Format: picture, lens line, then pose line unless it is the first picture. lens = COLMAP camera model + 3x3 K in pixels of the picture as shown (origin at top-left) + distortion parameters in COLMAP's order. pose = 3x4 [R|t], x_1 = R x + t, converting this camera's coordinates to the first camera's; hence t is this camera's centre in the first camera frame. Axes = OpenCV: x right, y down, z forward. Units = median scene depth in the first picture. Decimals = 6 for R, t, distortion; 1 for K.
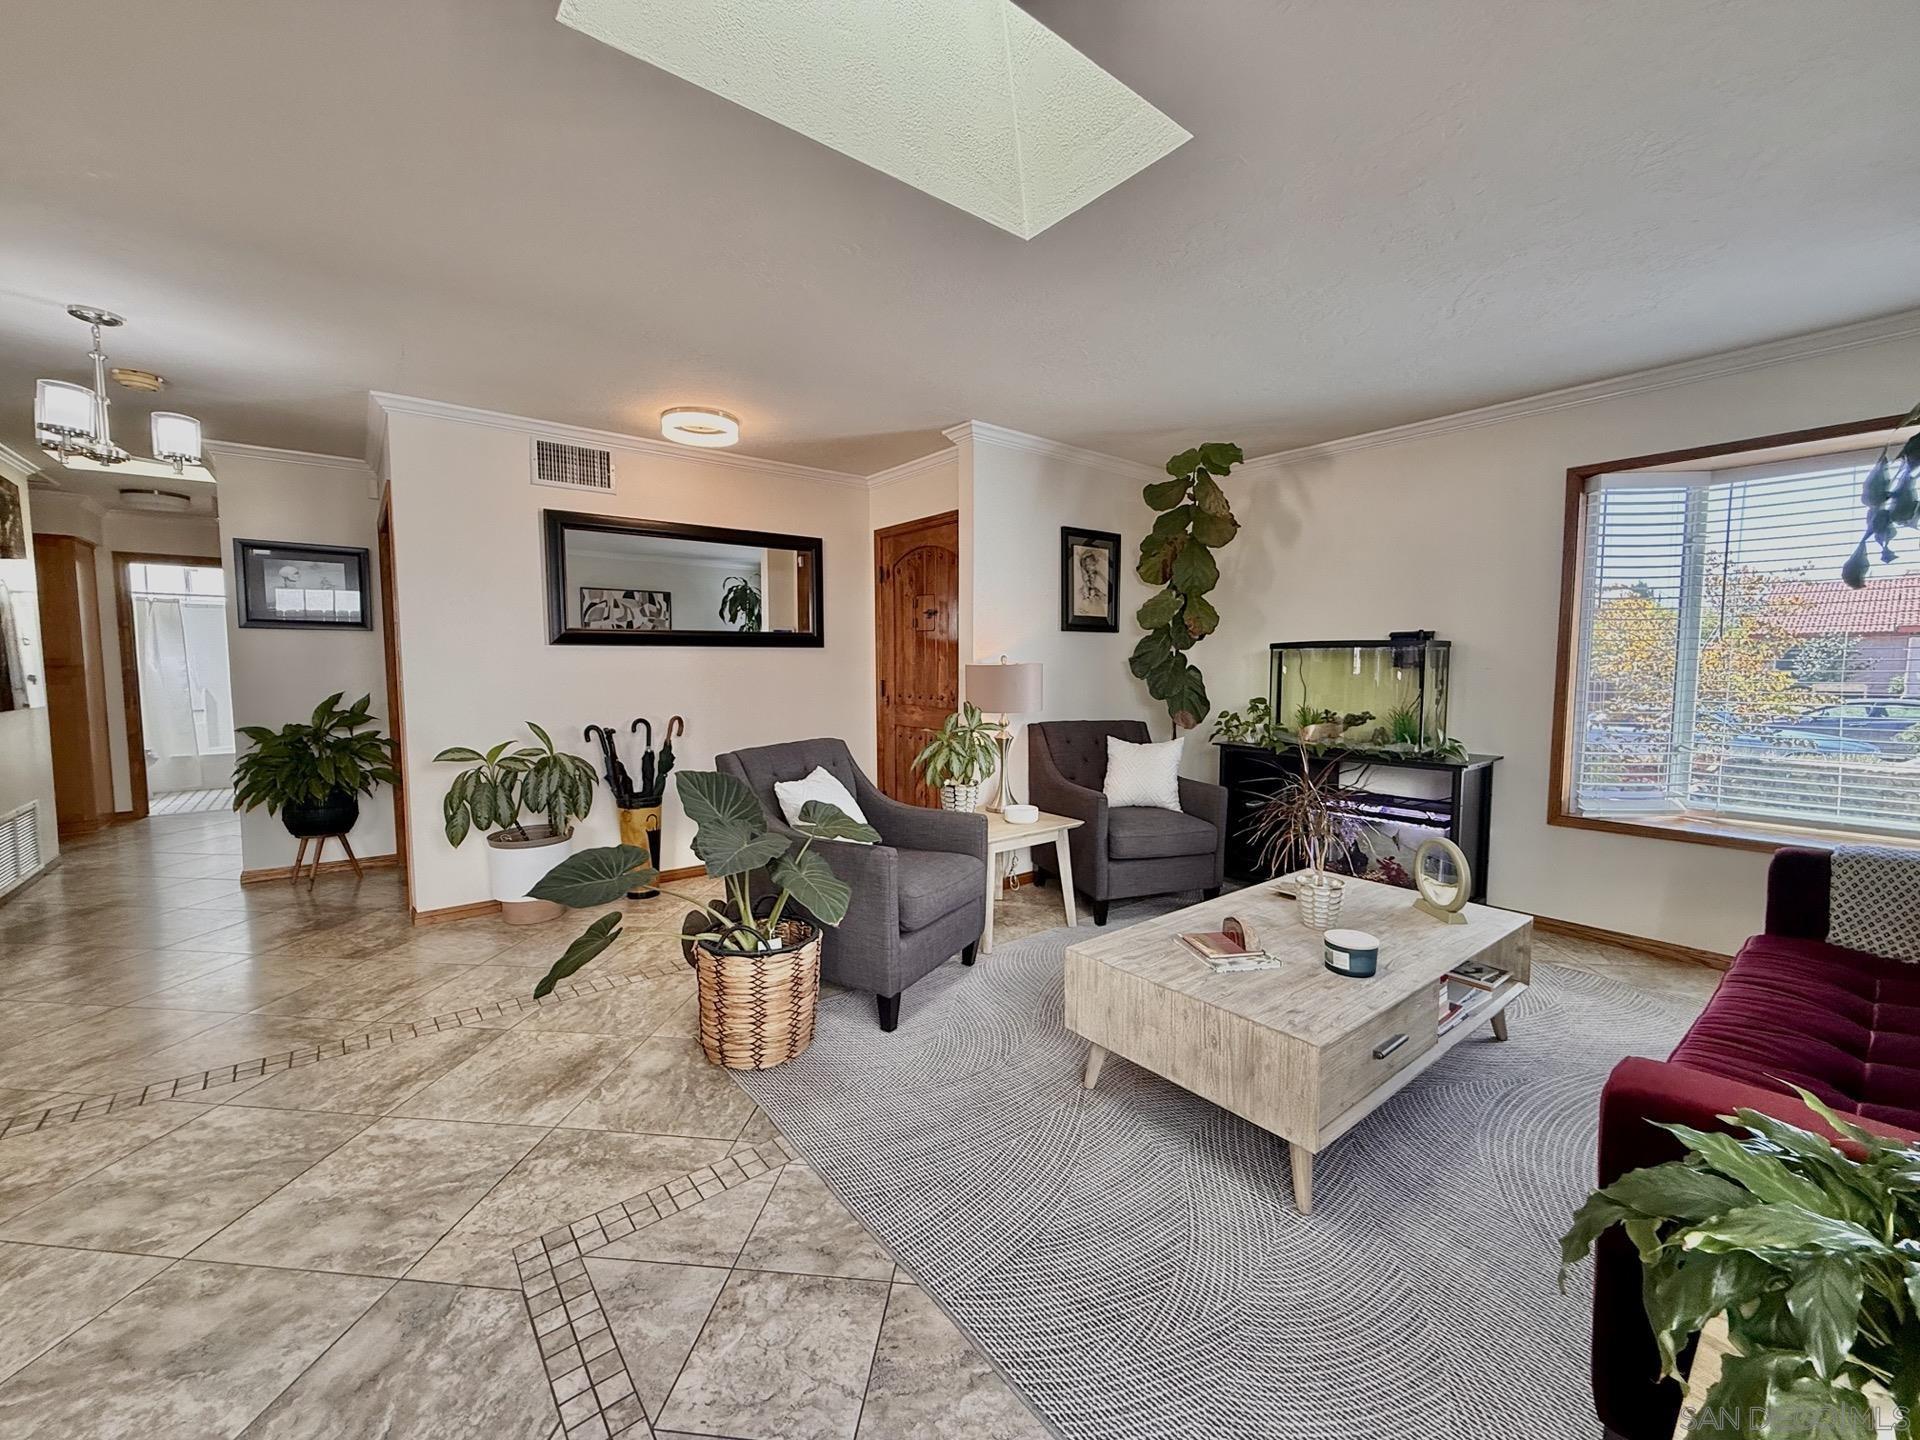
lens RADIAL K [[764.0, 0, 952.7], [0, 764.0, 721.2], [0, 0, 1]] dist [0.001167, -0.000047]
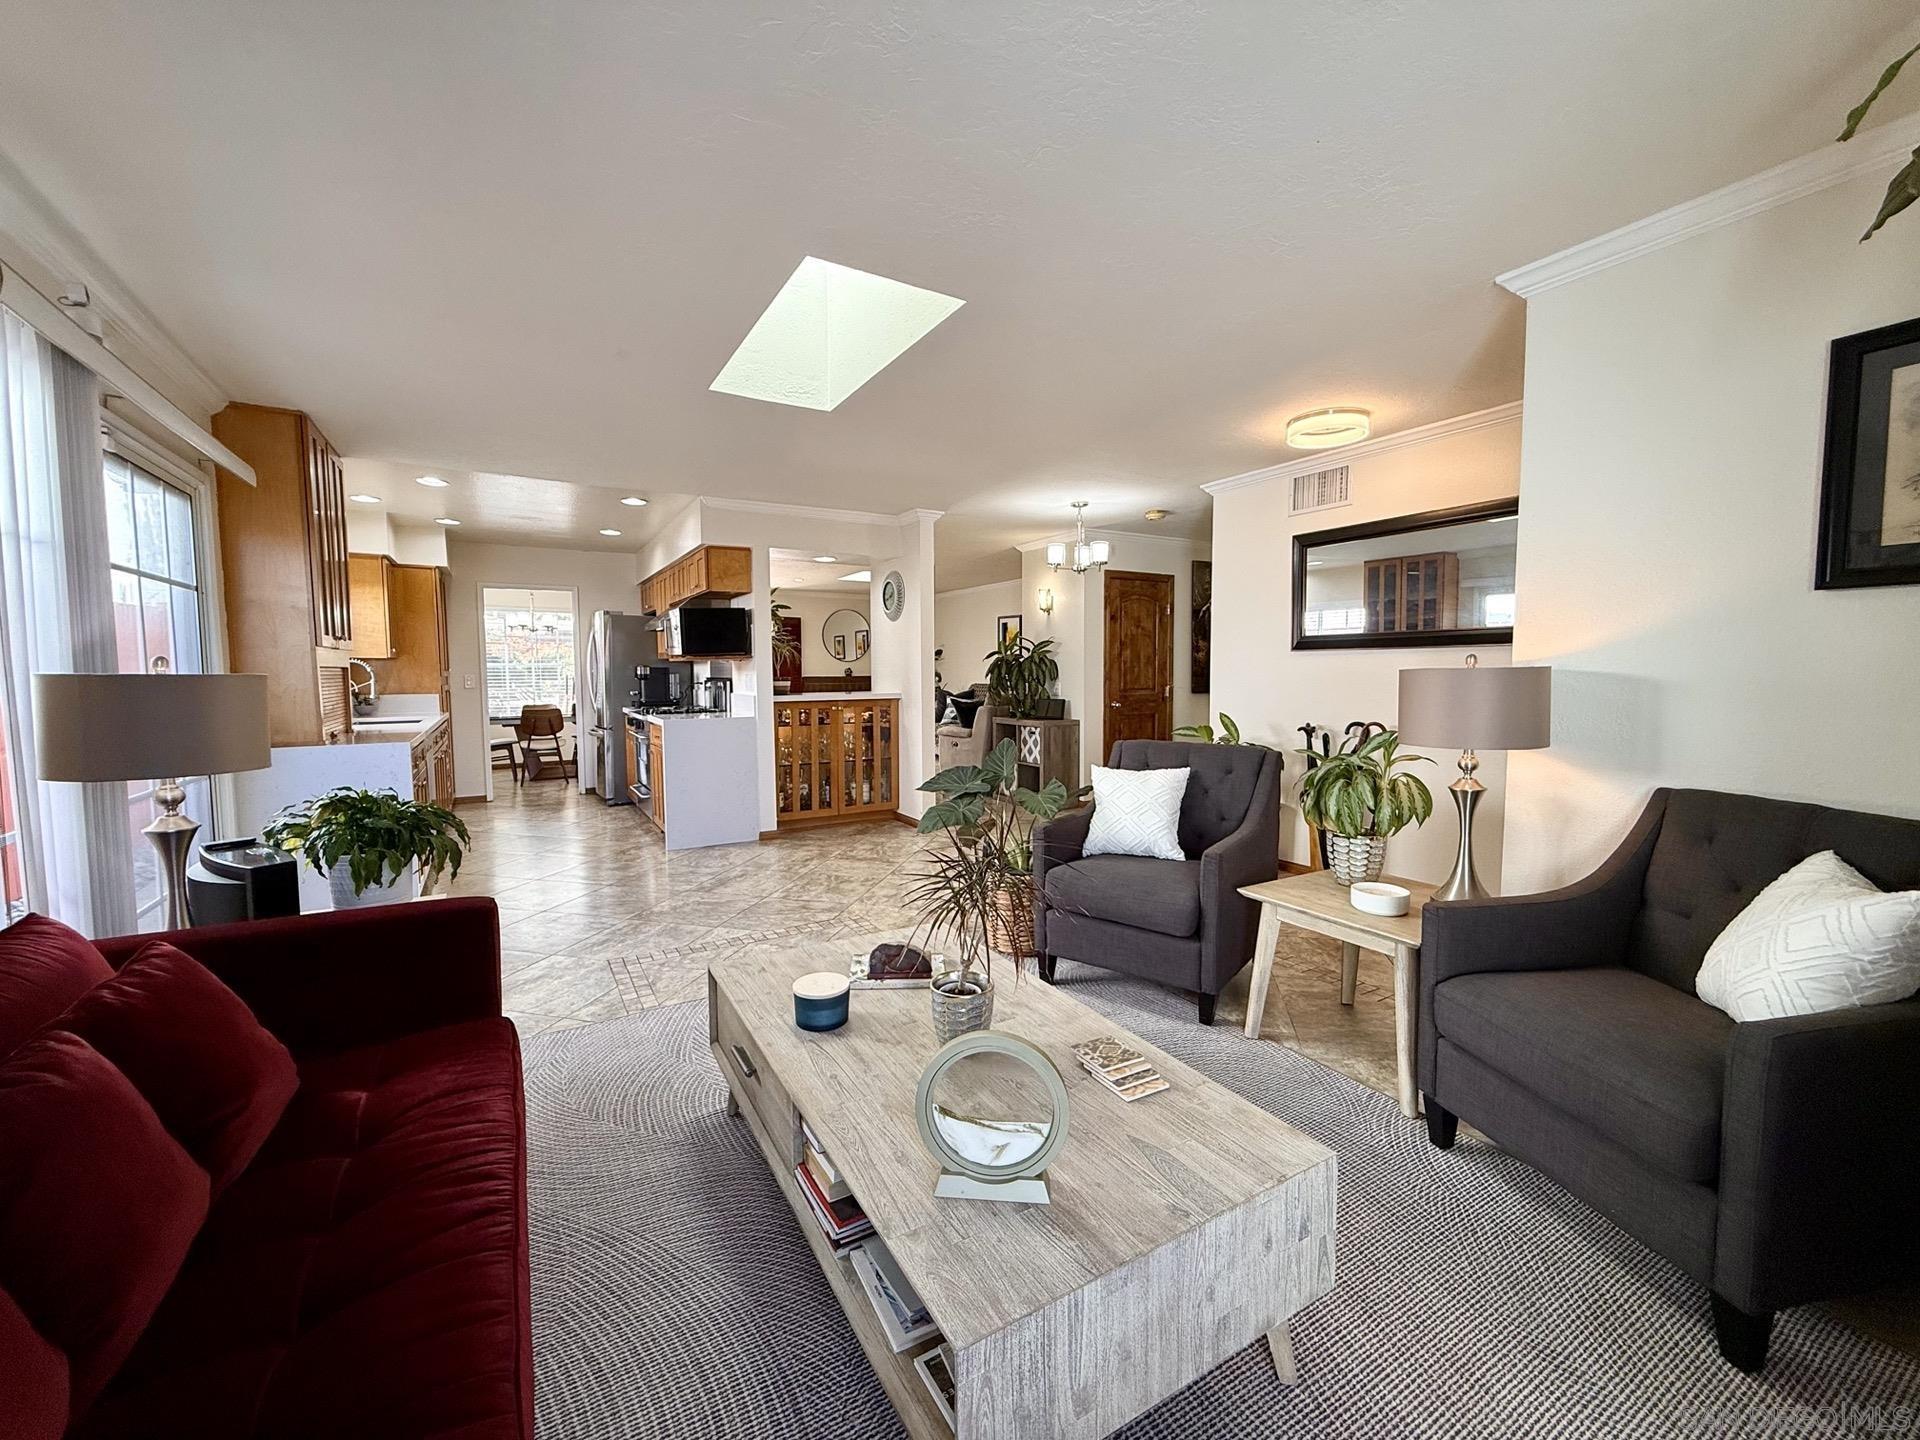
lens RADIAL K [[764.0, 0, 952.7], [0, 764.0, 721.2], [0, 0, 1]] dist [0.001167, -0.000047]
pose [[-0.140958, 0.068720, -0.987628, 1.448735], [-0.070828, 0.994332, 0.079296, -0.102354], [0.987479, 0.081129, -0.135291, 1.339956]]
